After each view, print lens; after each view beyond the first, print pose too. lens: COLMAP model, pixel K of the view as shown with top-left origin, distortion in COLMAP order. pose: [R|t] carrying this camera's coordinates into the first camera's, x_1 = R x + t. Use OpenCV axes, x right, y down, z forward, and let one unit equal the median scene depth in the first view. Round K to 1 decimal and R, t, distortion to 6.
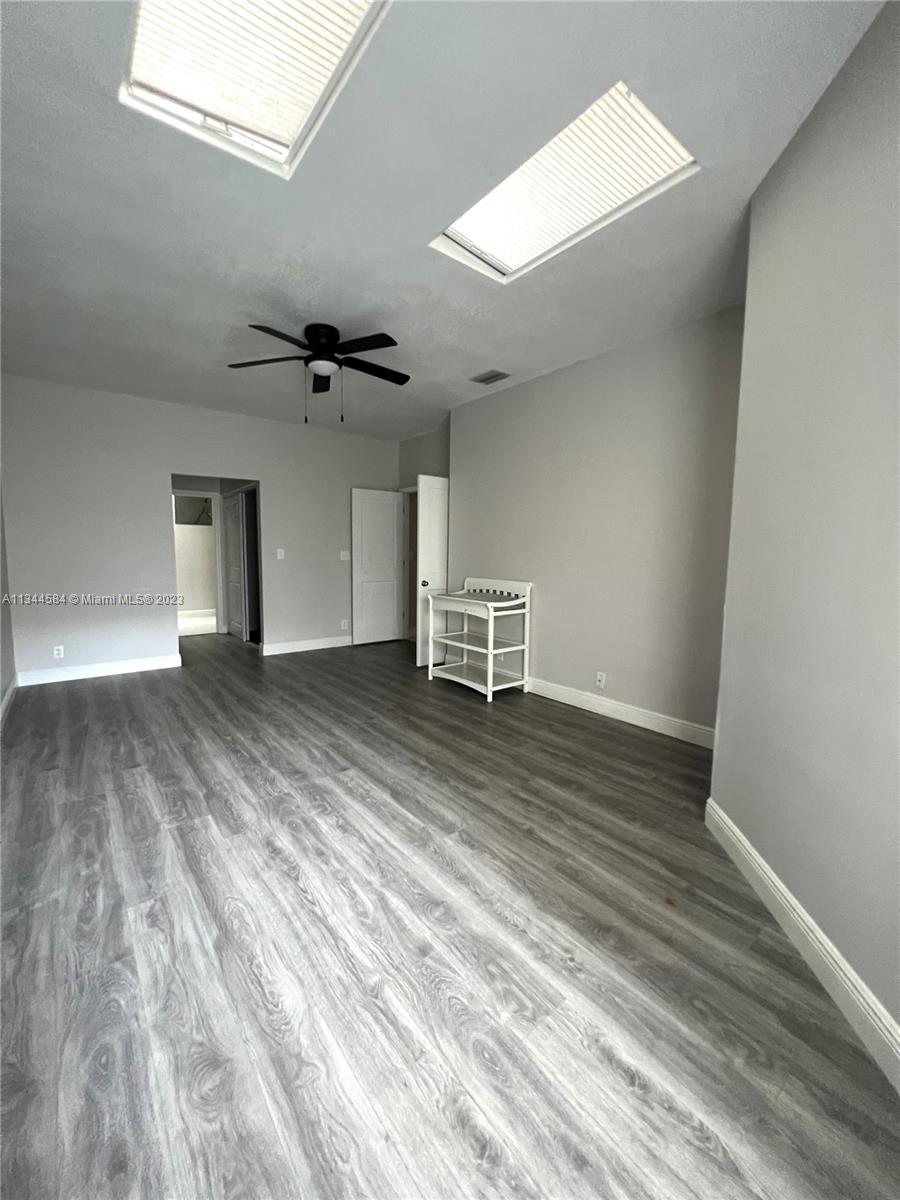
lens RADIAL K [[496.5, 0, 450.0], [0, 496.5, 600.0], [0, 0, 1]] dist [0.000725, 0.000158]
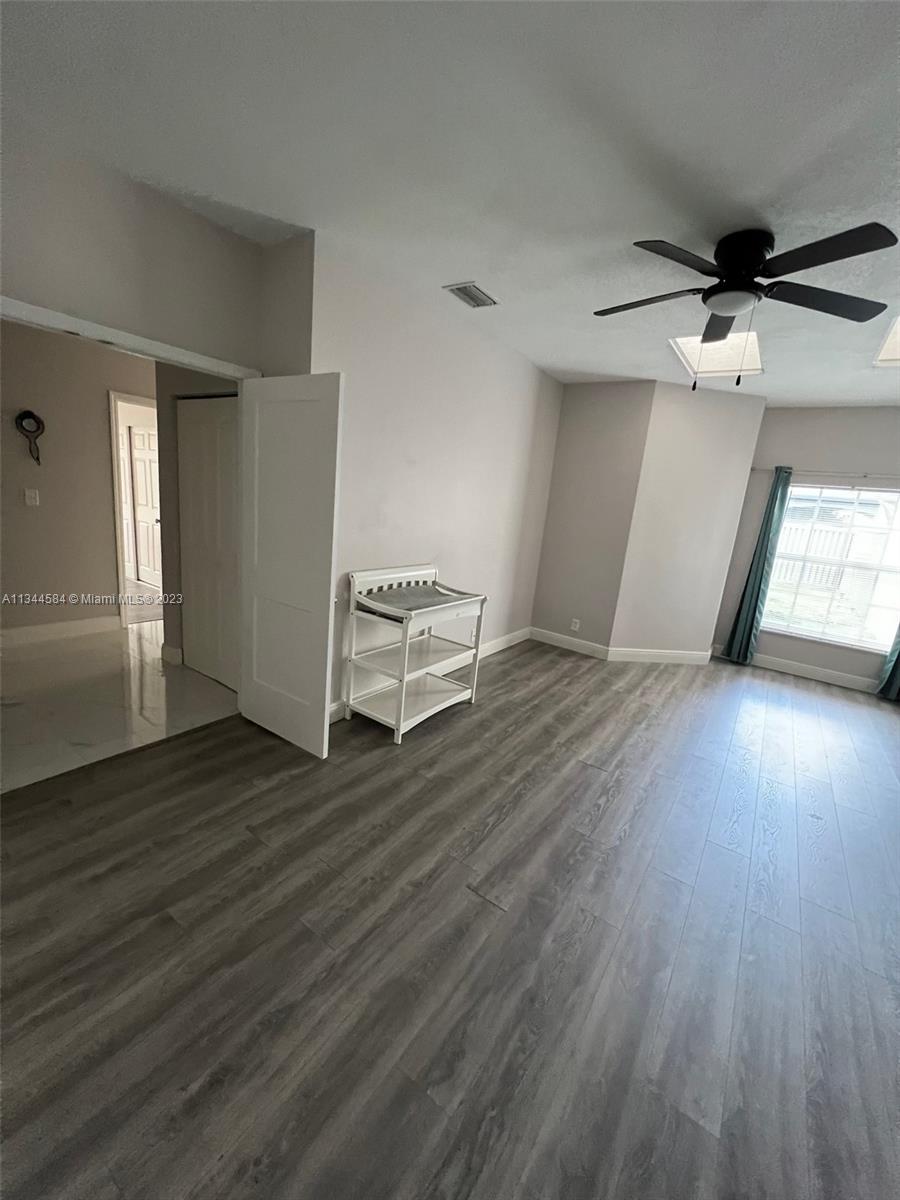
lens RADIAL K [[496.5, 0, 450.0], [0, 496.5, 600.0], [0, 0, 1]] dist [0.000725, 0.000158]
pose [[-0.295599, -0.224908, 0.928460, -0.853319], [0.024640, 0.969773, 0.242760, -0.235627], [-0.954994, 0.094637, -0.281123, 1.565018]]
